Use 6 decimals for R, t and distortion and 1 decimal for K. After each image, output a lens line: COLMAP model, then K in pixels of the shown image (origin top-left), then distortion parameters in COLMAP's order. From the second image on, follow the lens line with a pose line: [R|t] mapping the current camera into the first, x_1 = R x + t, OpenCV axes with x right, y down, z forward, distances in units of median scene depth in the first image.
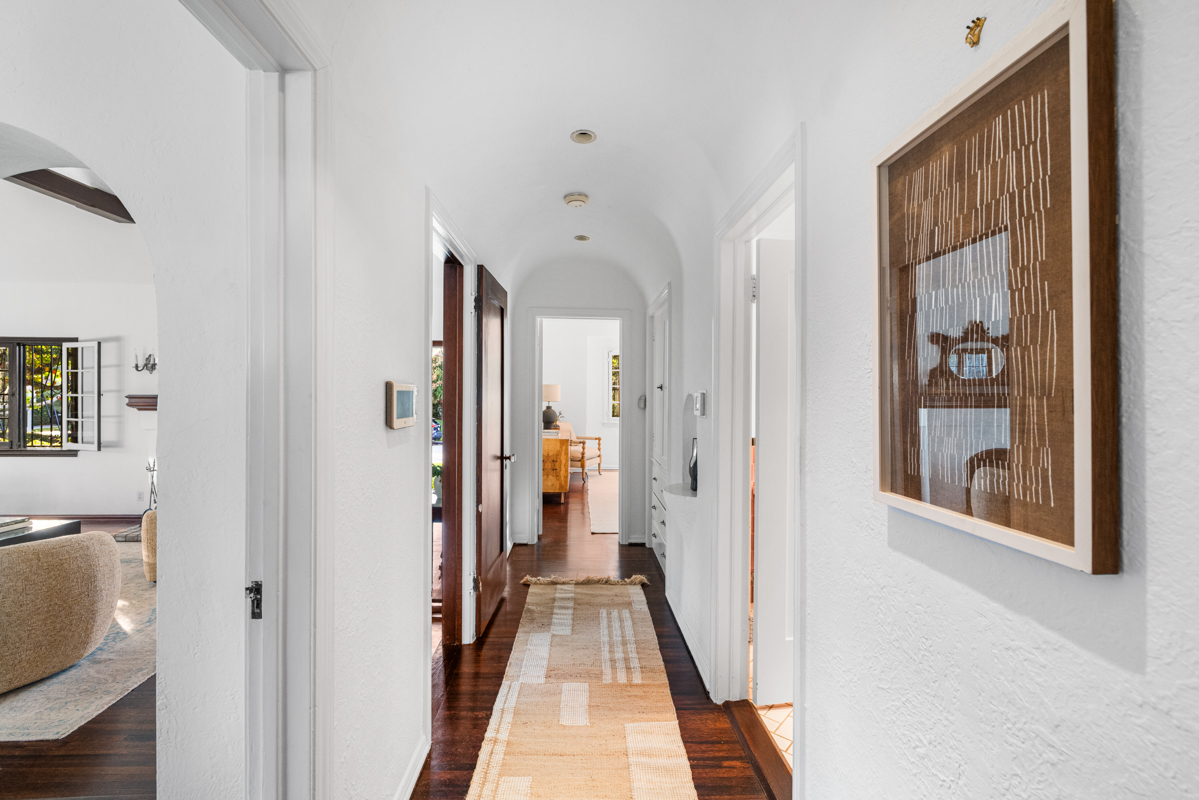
lens RADIAL K [[515.4, 0, 602.2], [0, 515.4, 394.3], [0, 0, 1]] dist [0.000208, -0.000228]
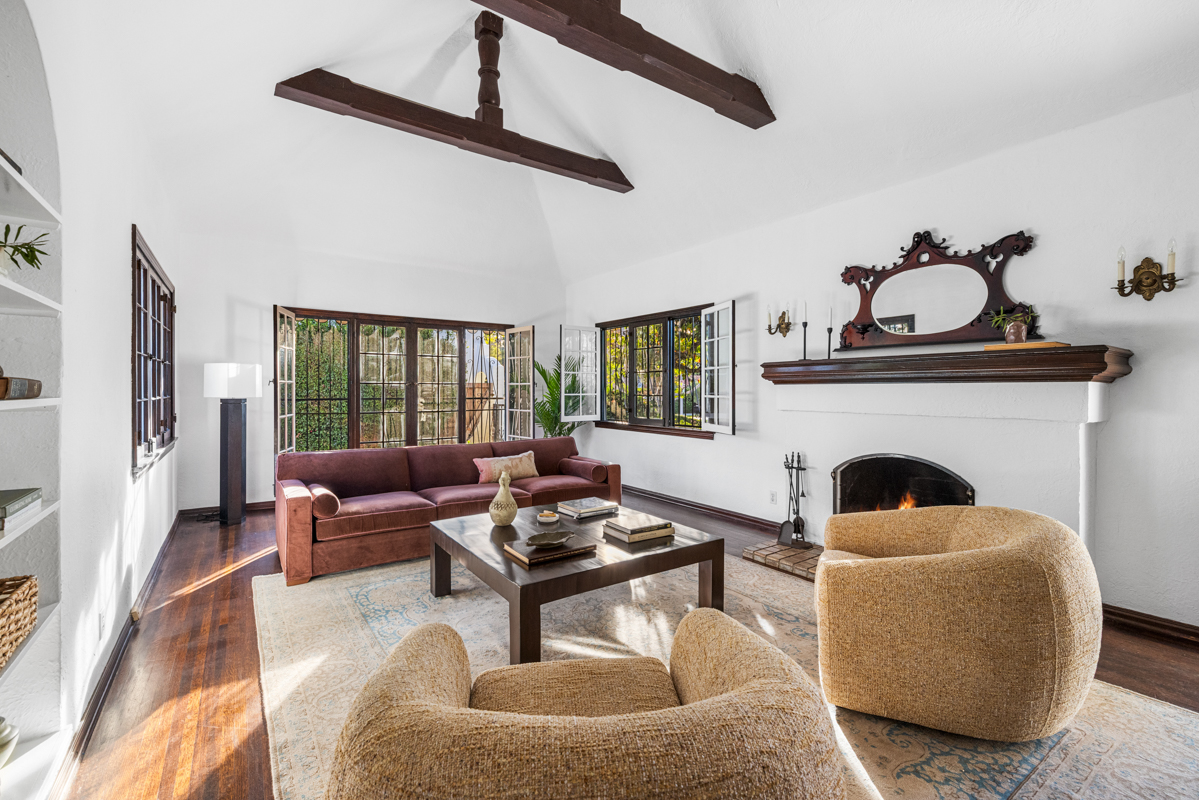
lens RADIAL K [[515.4, 0, 598.8], [0, 515.4, 393.5], [0, 0, 1]] dist [0.000208, -0.000228]
pose [[0.540639, 0.000537, -0.841255, -0.396005], [0.001087, 0.999999, 0.001336, 0.042064], [0.841254, -0.001637, 0.540637, 0.371090]]
